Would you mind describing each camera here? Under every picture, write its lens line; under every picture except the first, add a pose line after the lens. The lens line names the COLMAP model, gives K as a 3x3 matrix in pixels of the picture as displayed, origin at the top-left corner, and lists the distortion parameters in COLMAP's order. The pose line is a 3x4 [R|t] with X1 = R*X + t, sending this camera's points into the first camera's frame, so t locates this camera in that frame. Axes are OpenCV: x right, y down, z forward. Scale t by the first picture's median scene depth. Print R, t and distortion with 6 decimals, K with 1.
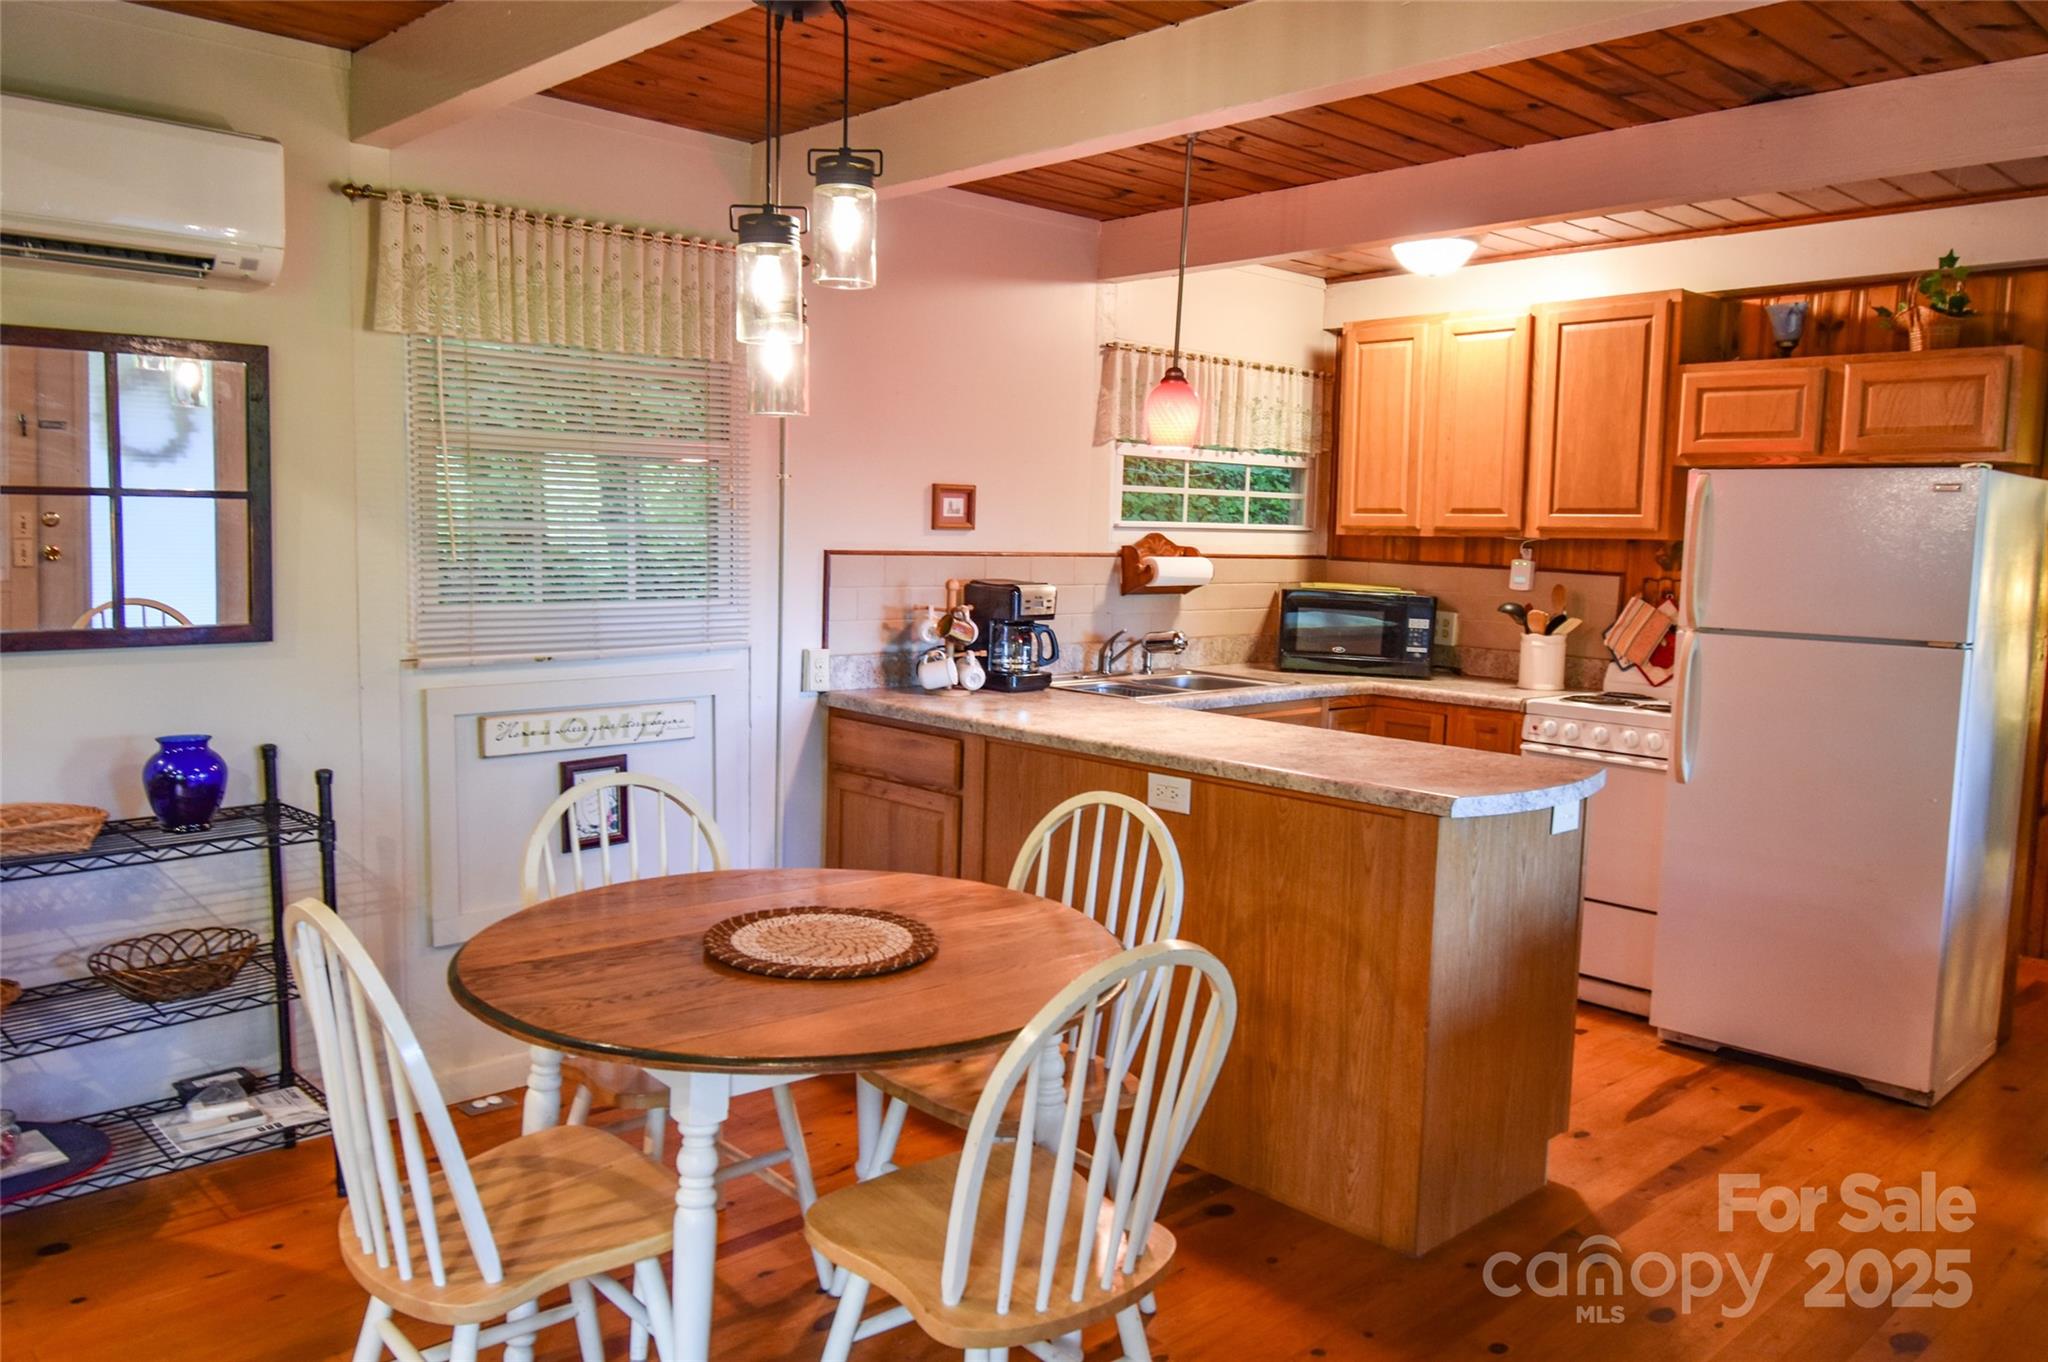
lens RADIAL K [[1519.8, 0, 1024.0], [0, 1519.8, 681.0], [0, 0, 1]] dist [0.013354, -0.029506]
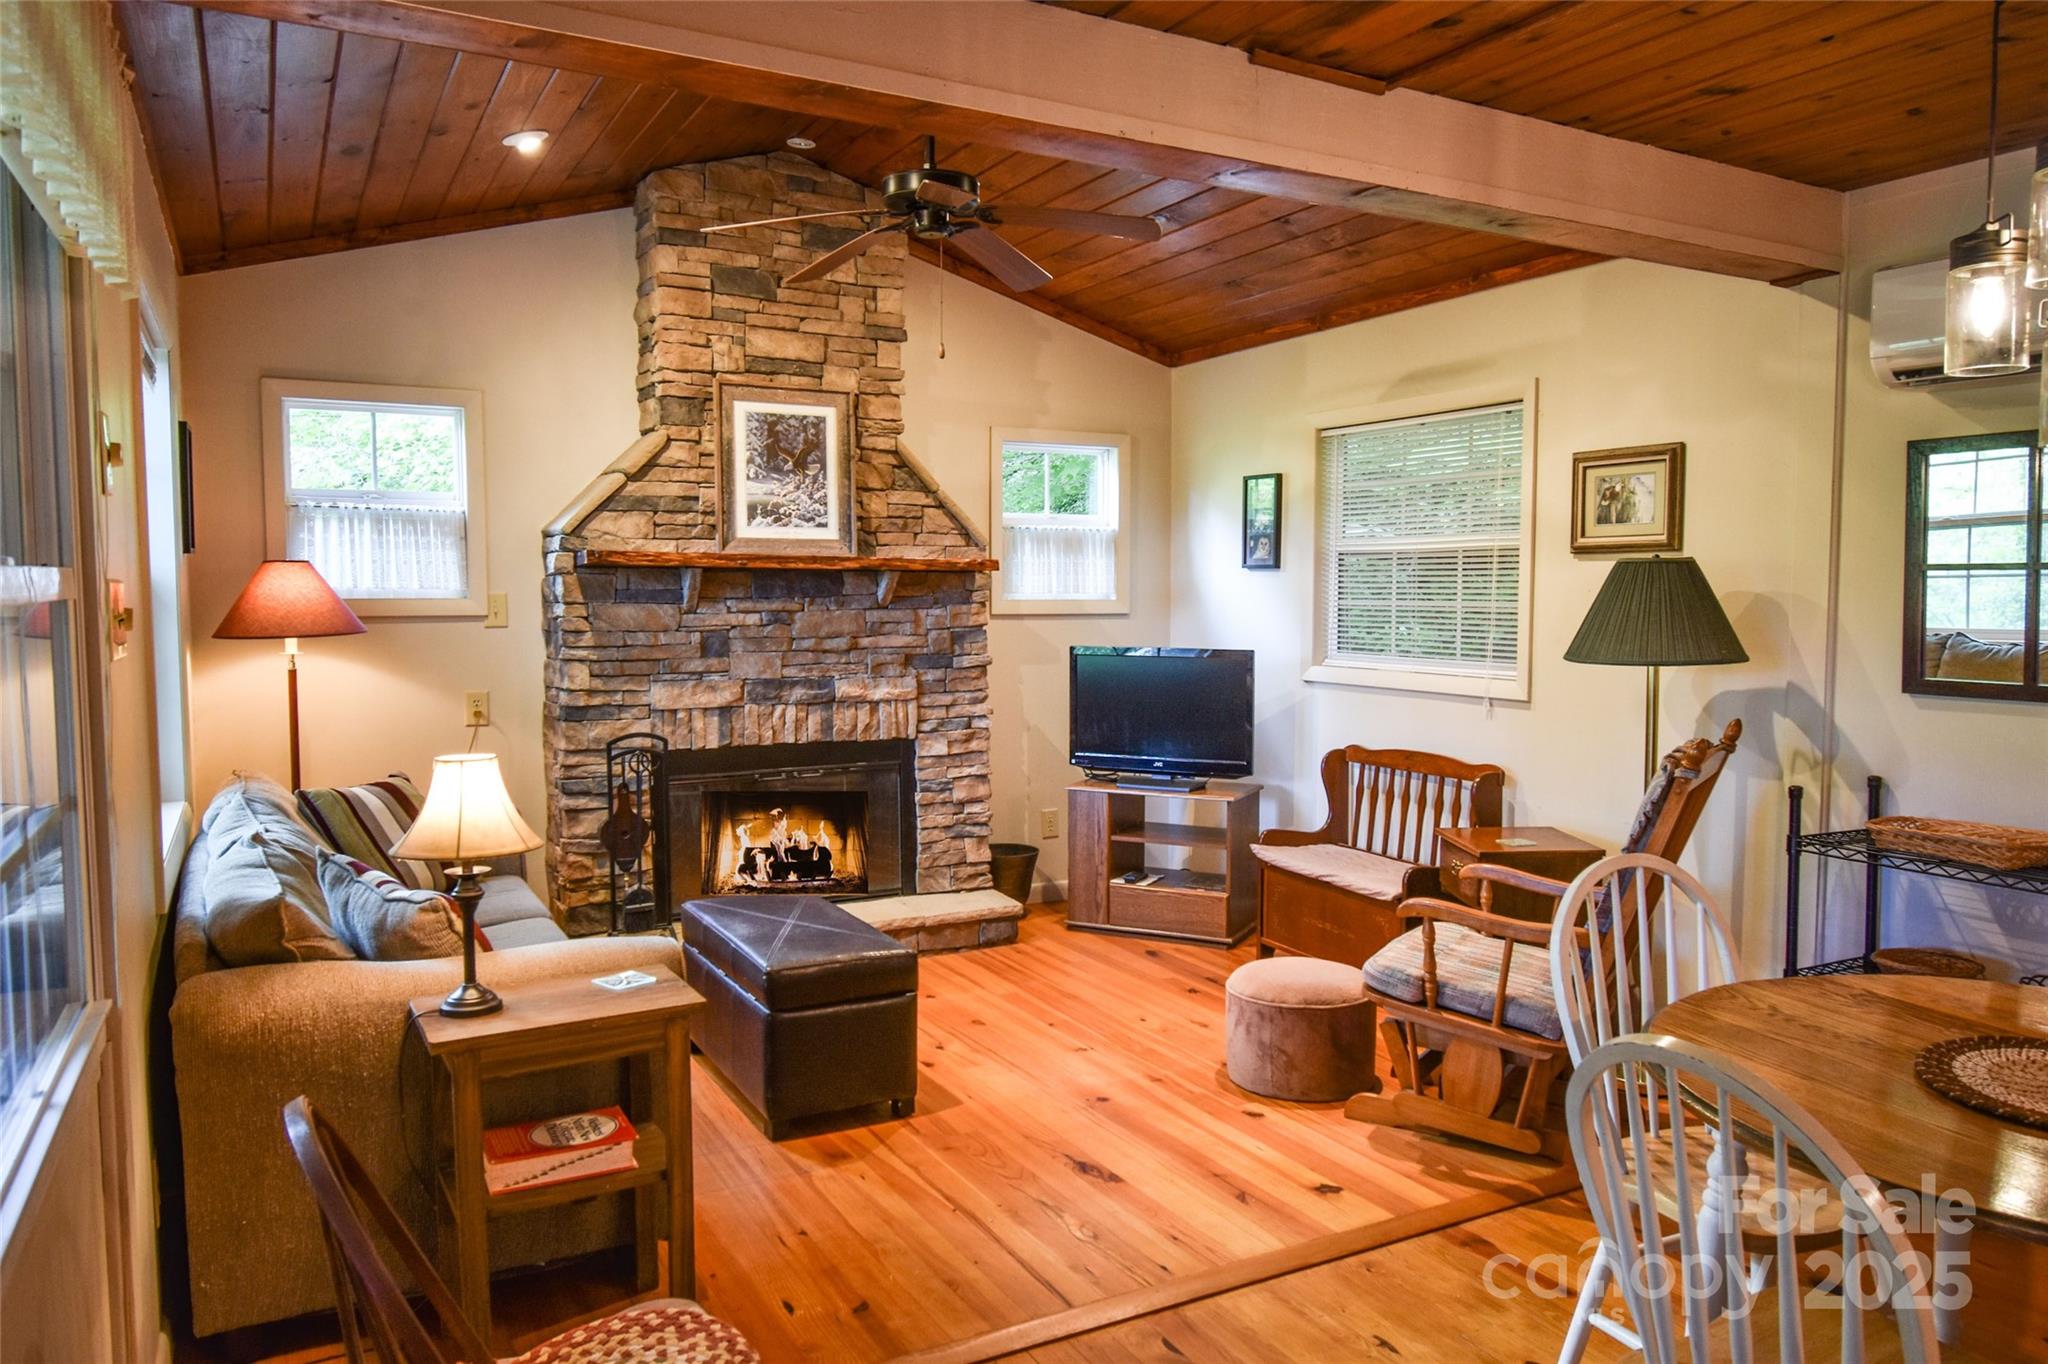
lens RADIAL K [[1414.1, 0, 1024.0], [0, 1414.1, 682.0], [0, 0, 1]] dist [0.010050, -0.029051]
pose [[-0.272899, 0.043716, -0.961049, 0.385852], [-0.109678, 0.991040, 0.076224, -0.019853], [0.955770, 0.126207, -0.265660, 0.336844]]
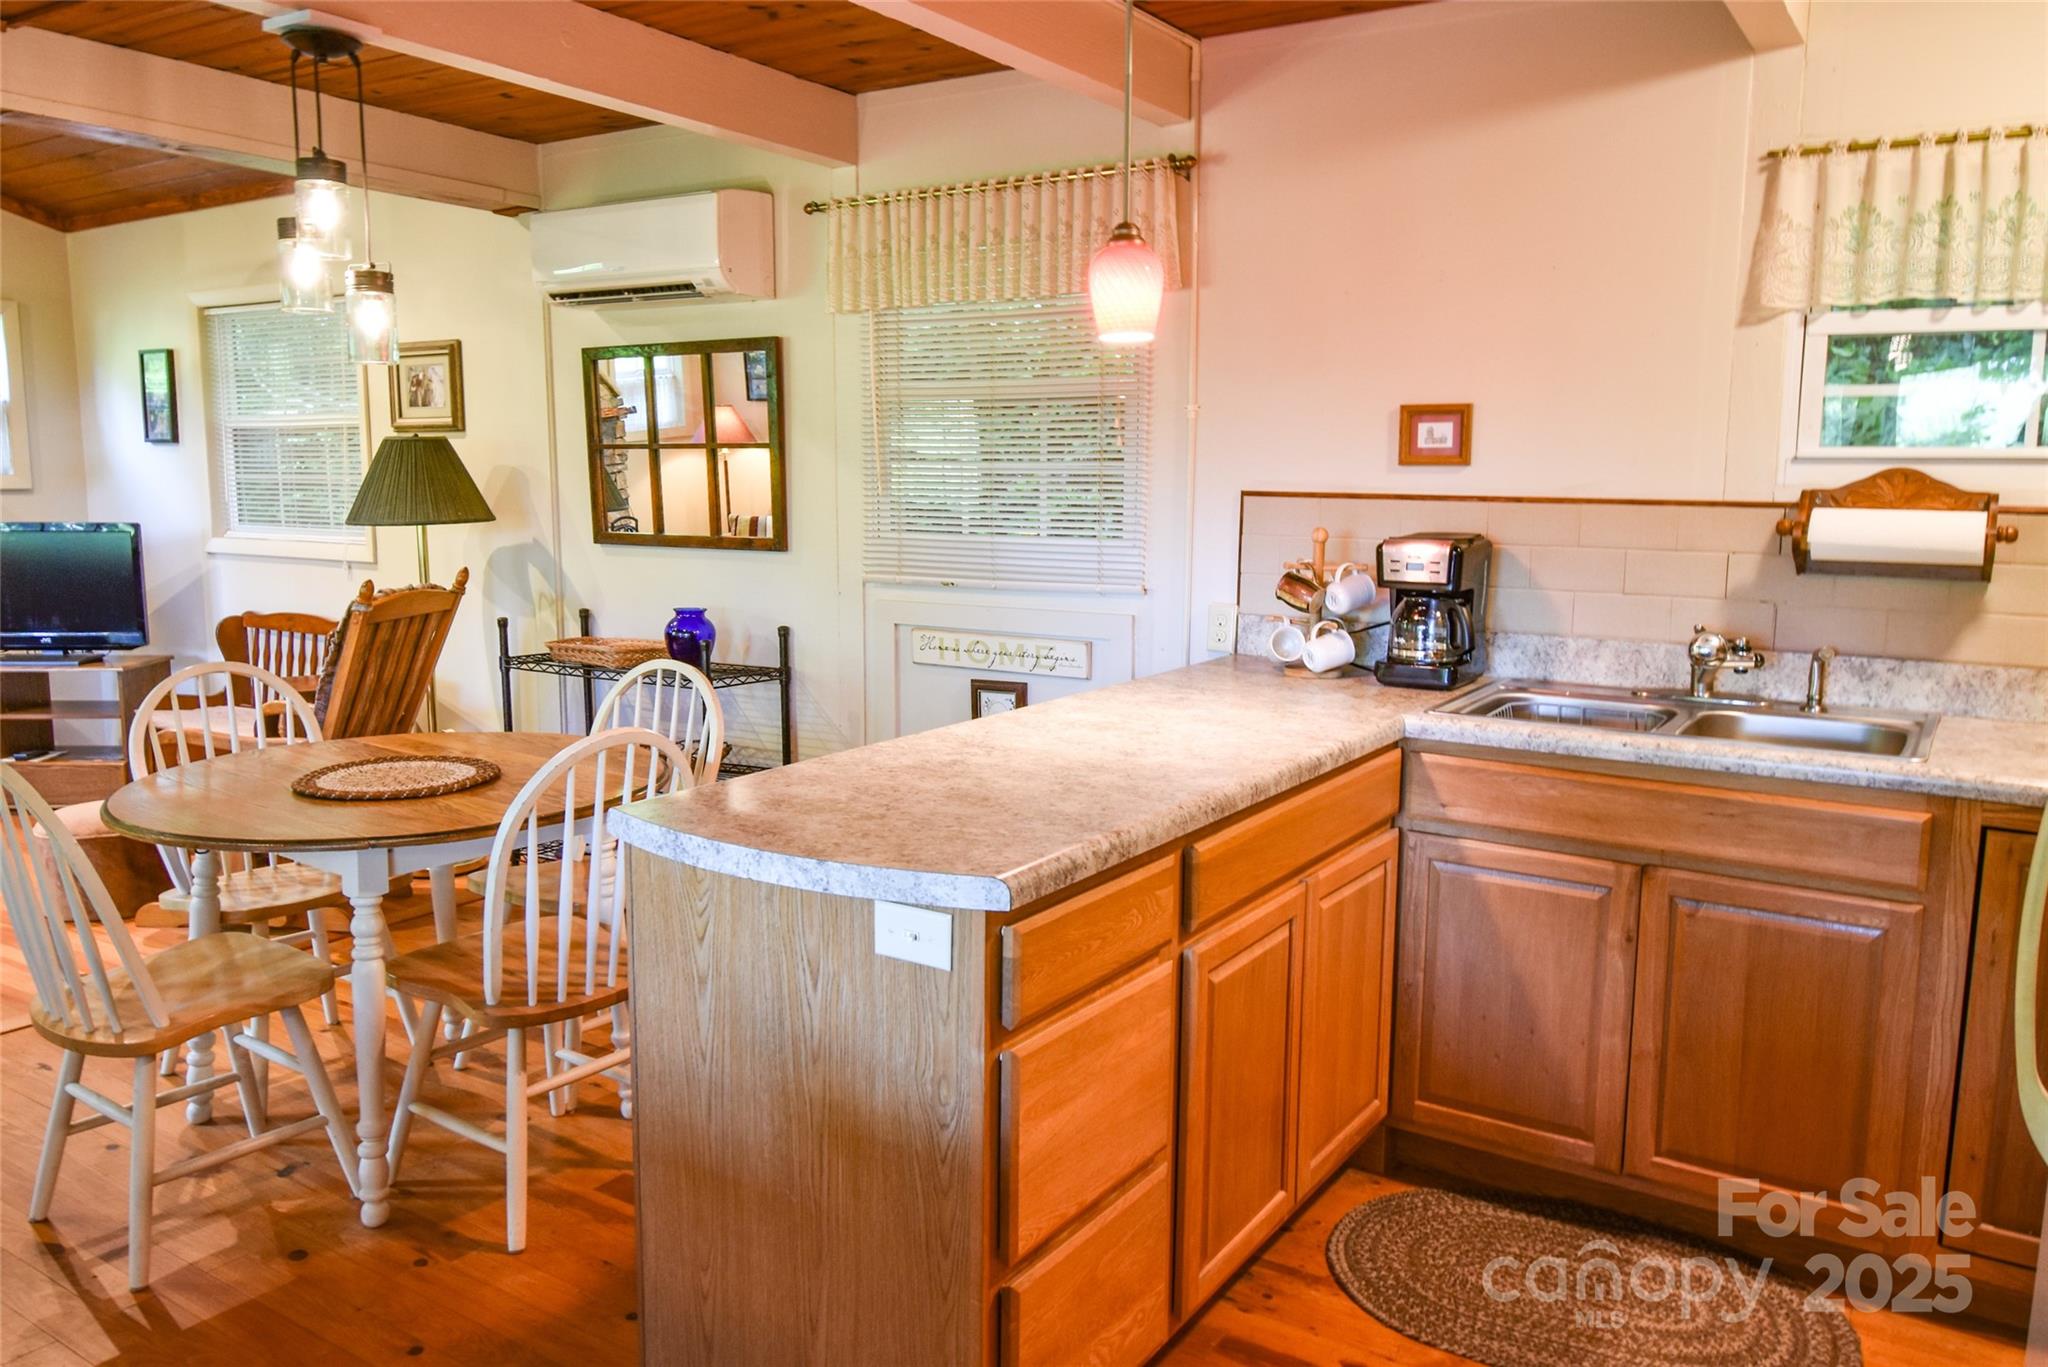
lens RADIAL K [[1505.8, 0, 1031.3], [0, 1505.8, 675.6], [0, 0, 1]] dist [0.014861, -0.029730]
pose [[0.231184, 0.111692, -0.966478, 0.634382], [-0.104441, 0.990497, 0.089485, -0.043004], [0.967288, 0.080253, 0.240652, 0.639240]]
